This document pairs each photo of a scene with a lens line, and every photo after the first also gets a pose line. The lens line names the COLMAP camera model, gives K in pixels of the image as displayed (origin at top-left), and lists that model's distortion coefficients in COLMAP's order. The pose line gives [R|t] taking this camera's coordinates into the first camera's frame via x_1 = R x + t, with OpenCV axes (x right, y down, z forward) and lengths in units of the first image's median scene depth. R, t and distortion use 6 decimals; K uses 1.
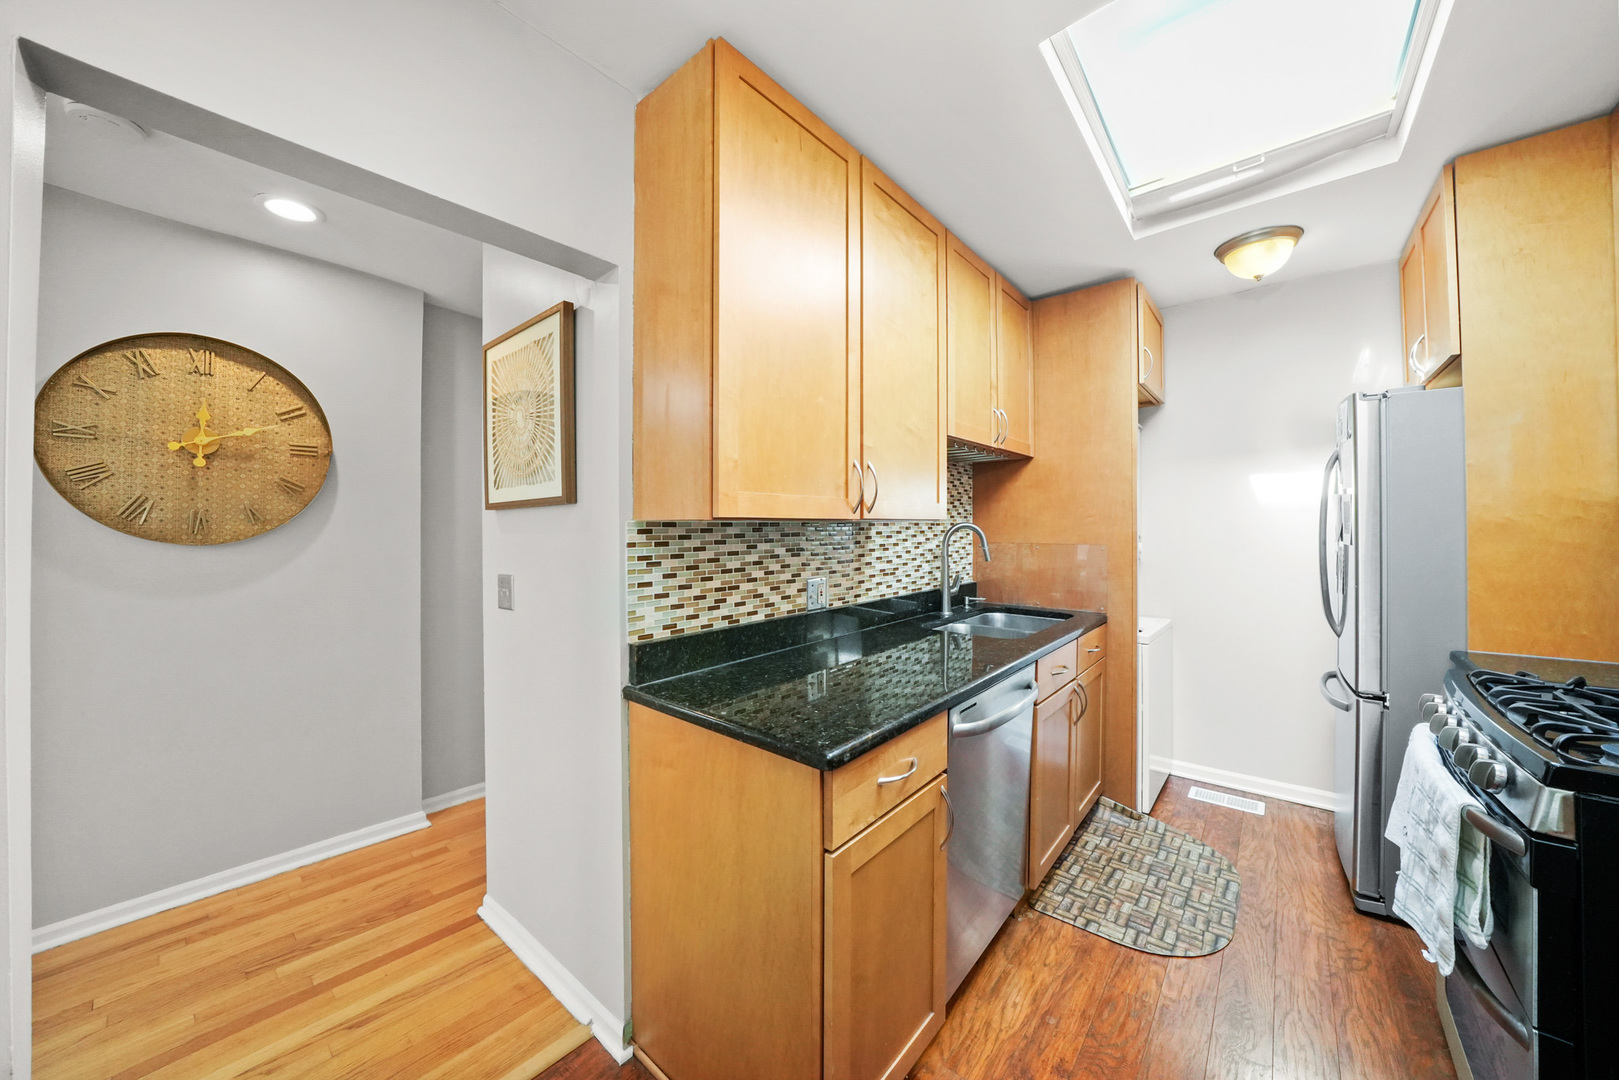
lens RADIAL K [[569.5, 0, 806.0], [0, 569.5, 523.1], [0, 0, 1]] dist [-0.020710, 0.000195]
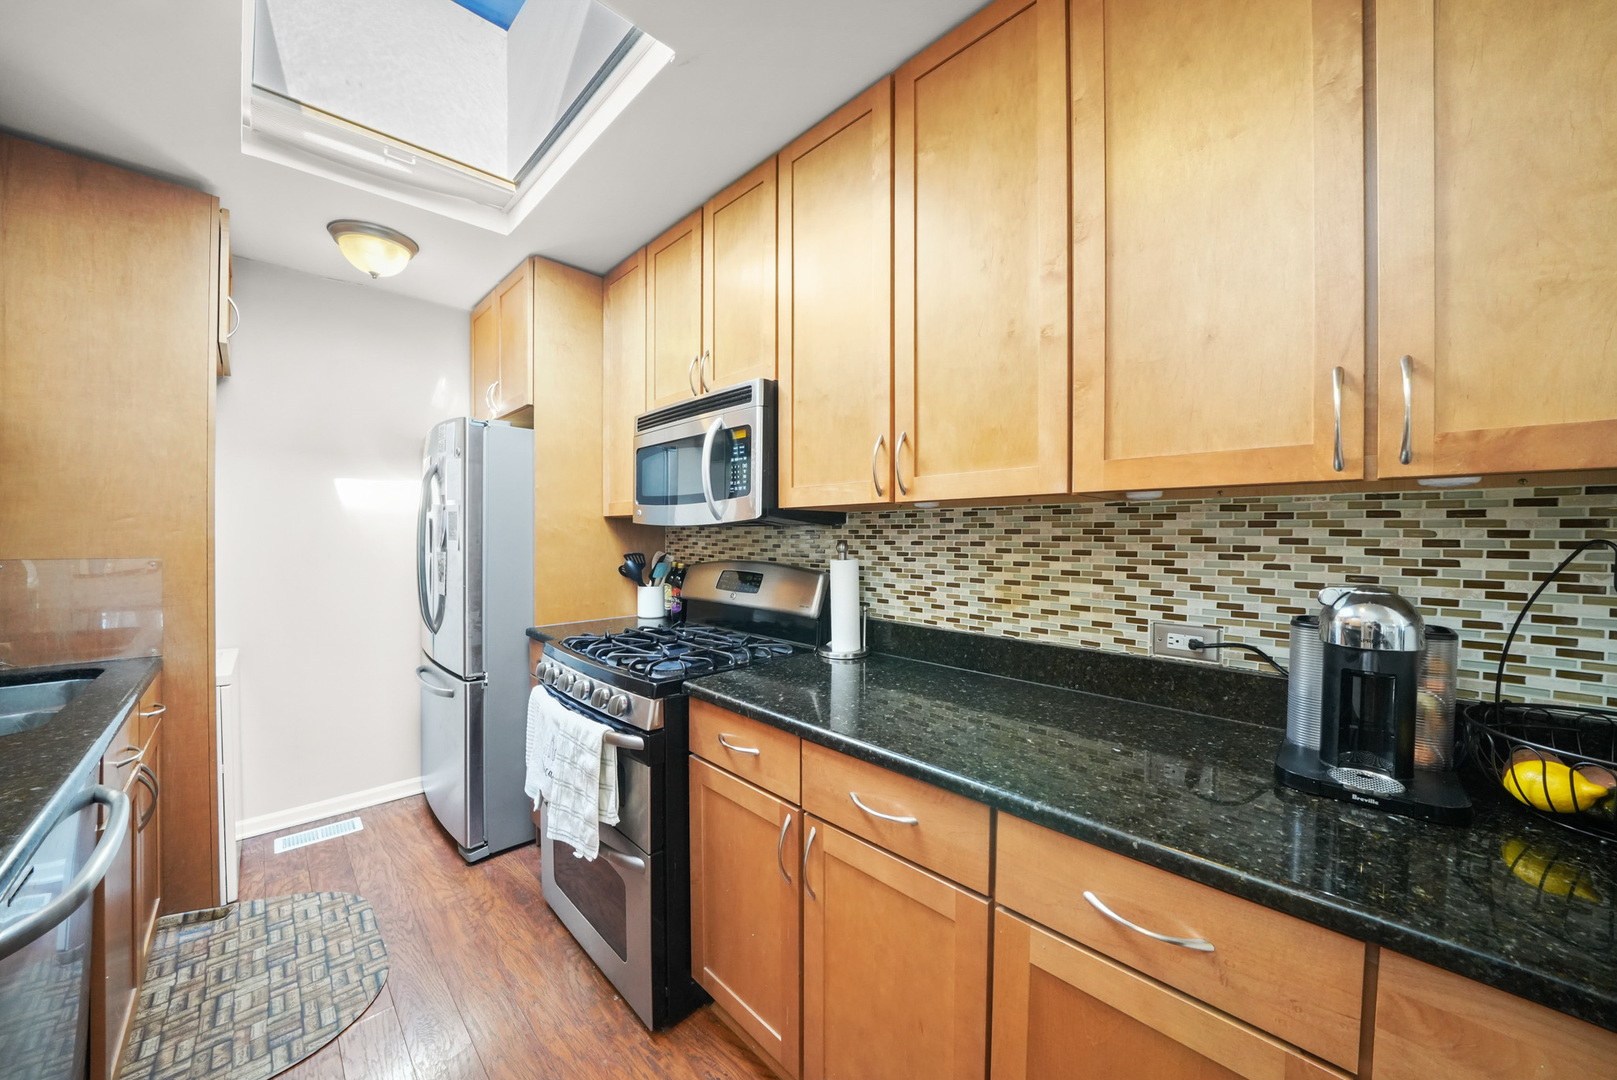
lens RADIAL K [[568.7, 0, 800.9], [0, 568.7, 545.8], [0, 0, 1]] dist [-0.015914, 0.000190]
pose [[0.089553, -0.013770, 0.995887, -0.107245], [-0.012866, 0.999805, 0.014981, 0.003833], [-0.995899, -0.014155, 0.089358, 0.202515]]
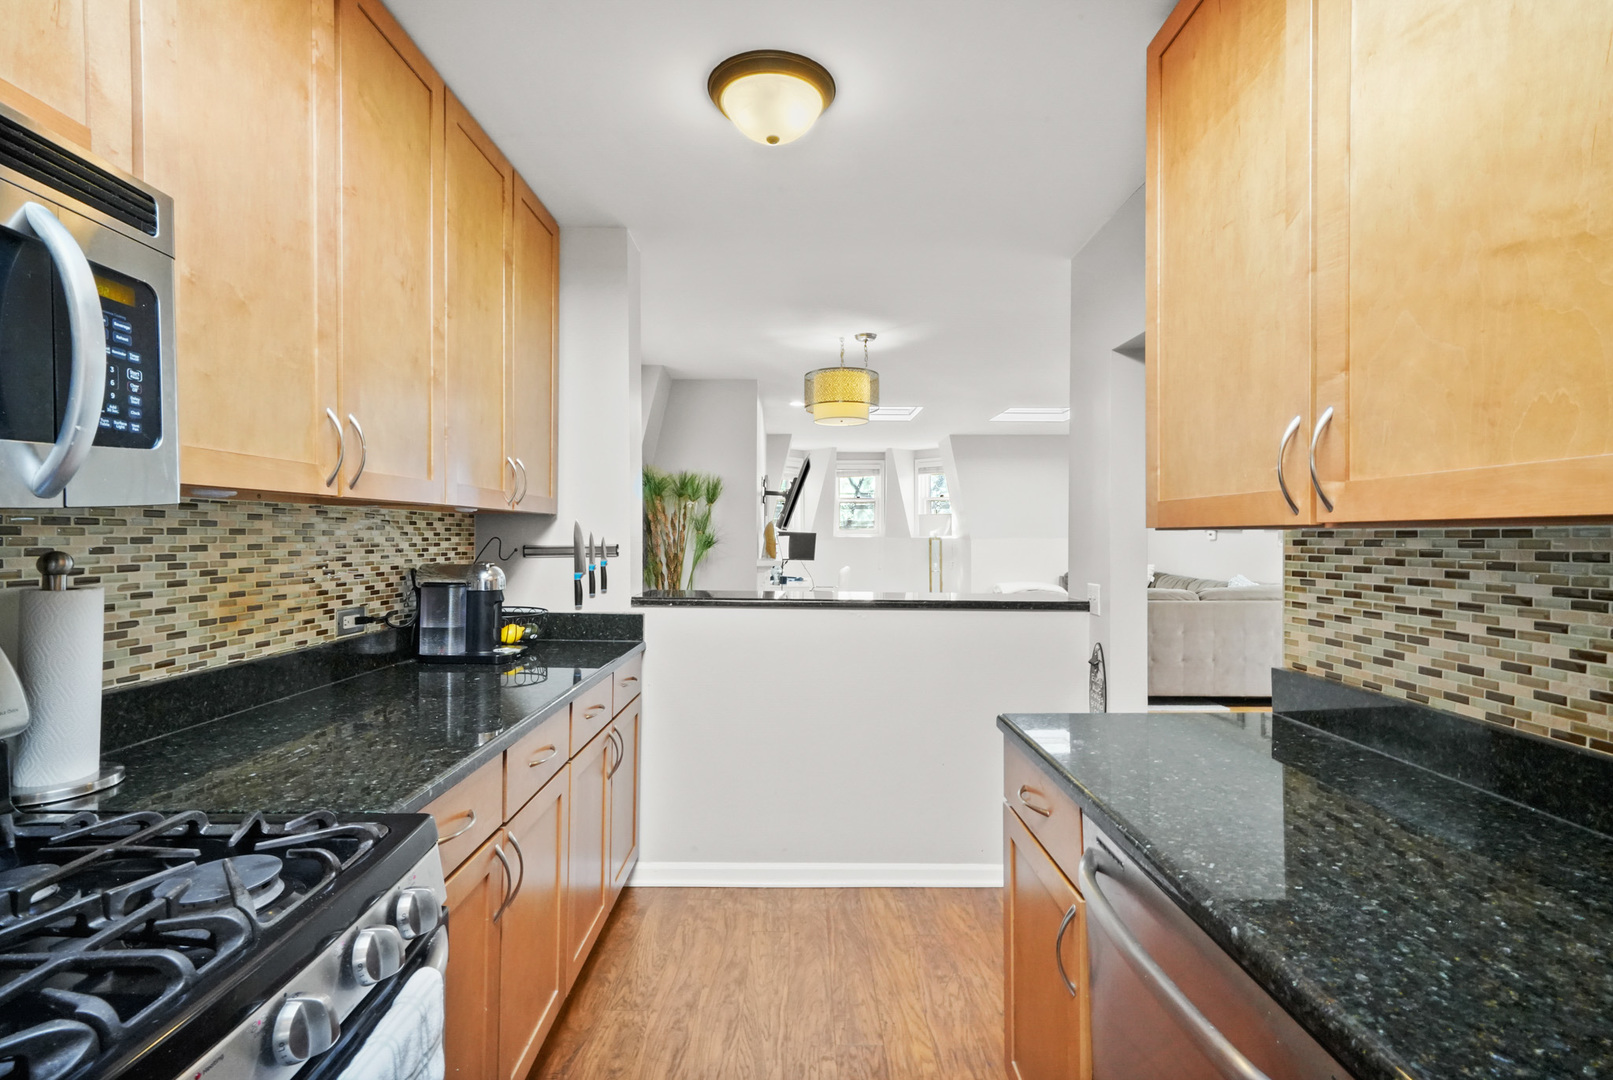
lens RADIAL K [[722.3, 0, 806.5], [0, 722.3, 540.0], [0, 0, 1]] dist [-0.000196, 0.000005]
pose [[-0.756938, 0.005826, -0.653461, 0.746889], [0.005585, 0.999981, 0.002445, 0.003107], [0.653463, -0.001799, -0.756957, 1.016295]]
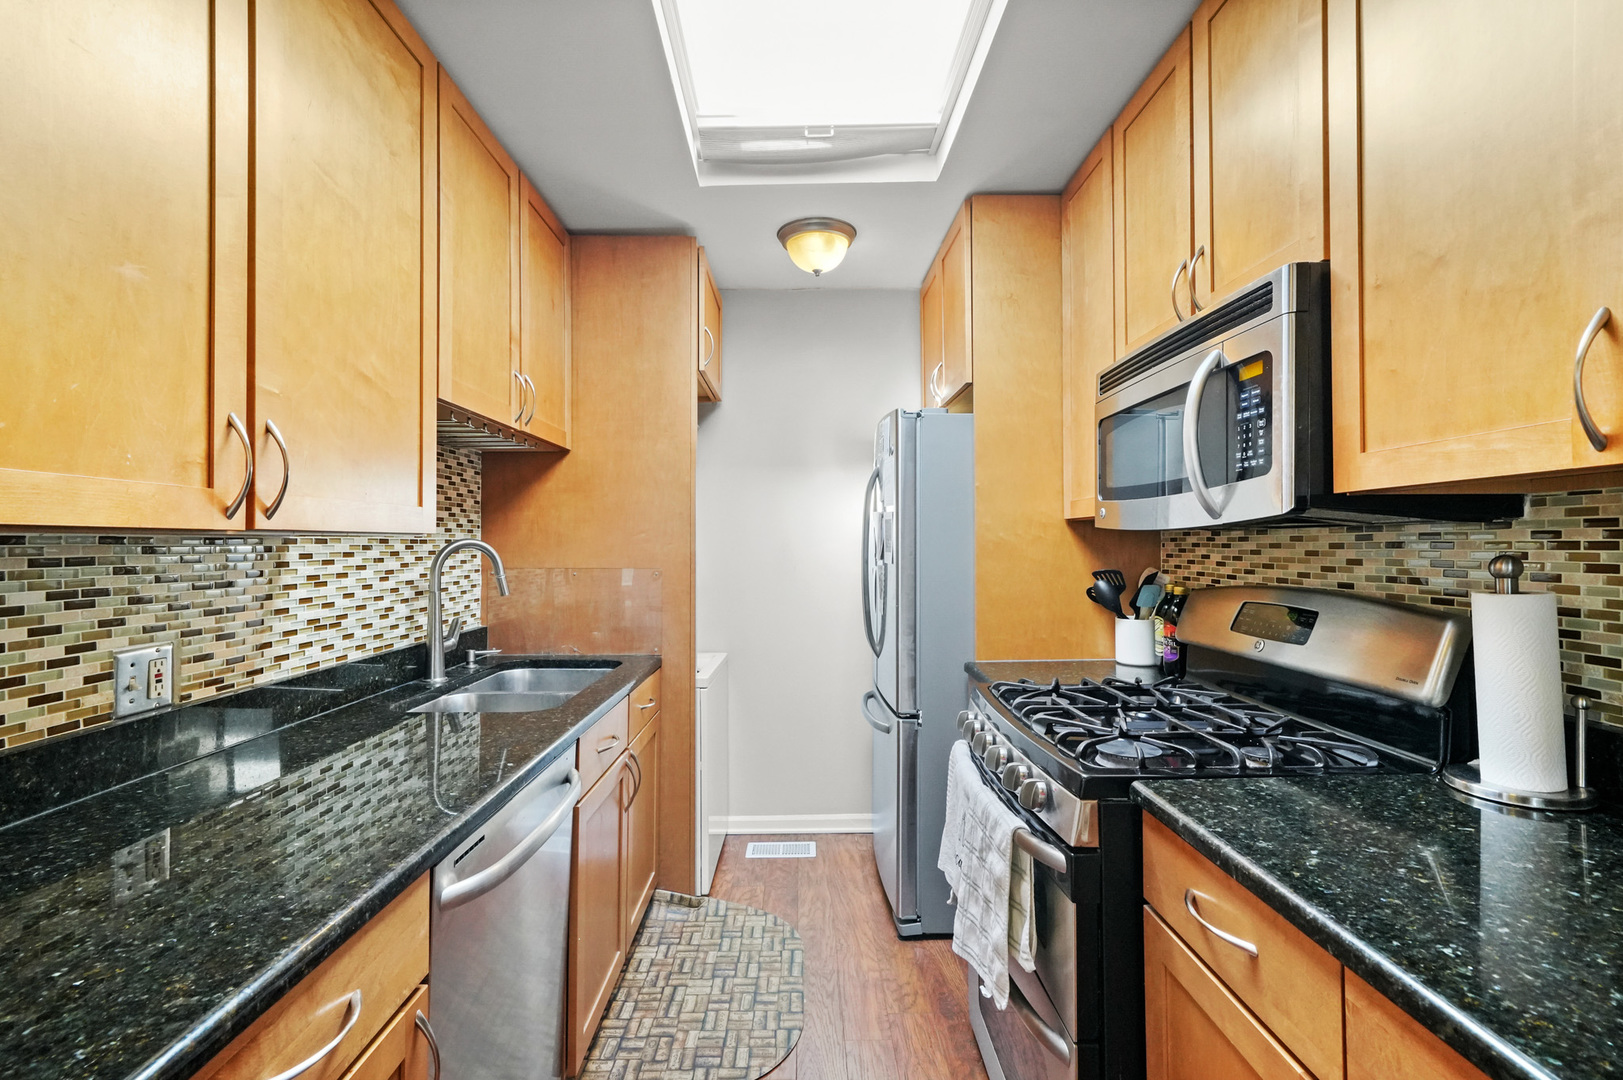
lens RADIAL K [[706.8, 0, 811.5], [0, 706.8, 540.0], [0, 0, 1]] dist [0.002884, 0.000852]
pose [[0.752082, 0.004935, 0.659051, 0.049700], [-0.003836, 0.999988, -0.003110, 0.001801], [-0.659058, -0.000189, 0.752092, 0.158026]]
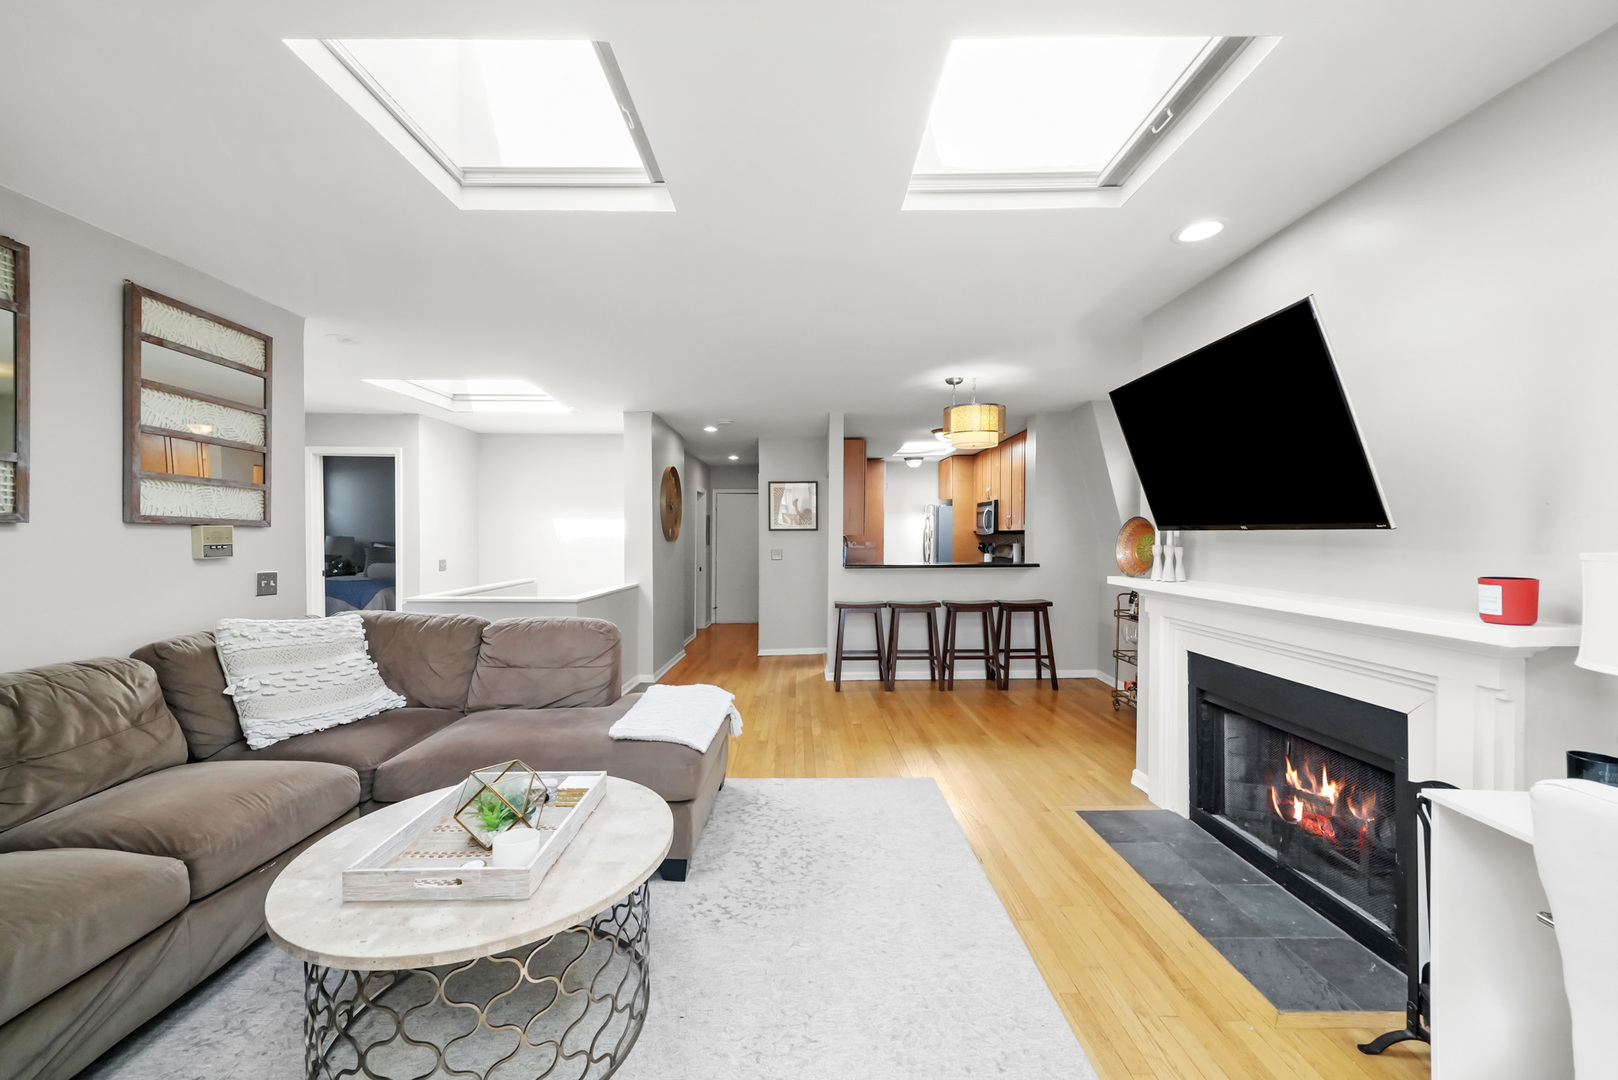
lens RADIAL K [[631.1, 0, 809.0], [0, 631.1, 540.0], [0, 0, 1]] dist [0.001132, 0.006310]
pose [[0.761705, -0.001145, 0.647923, -2.790618], [-0.009192, 0.999879, 0.012573, -0.018937], [-0.647859, -0.015533, 0.761602, -1.991937]]
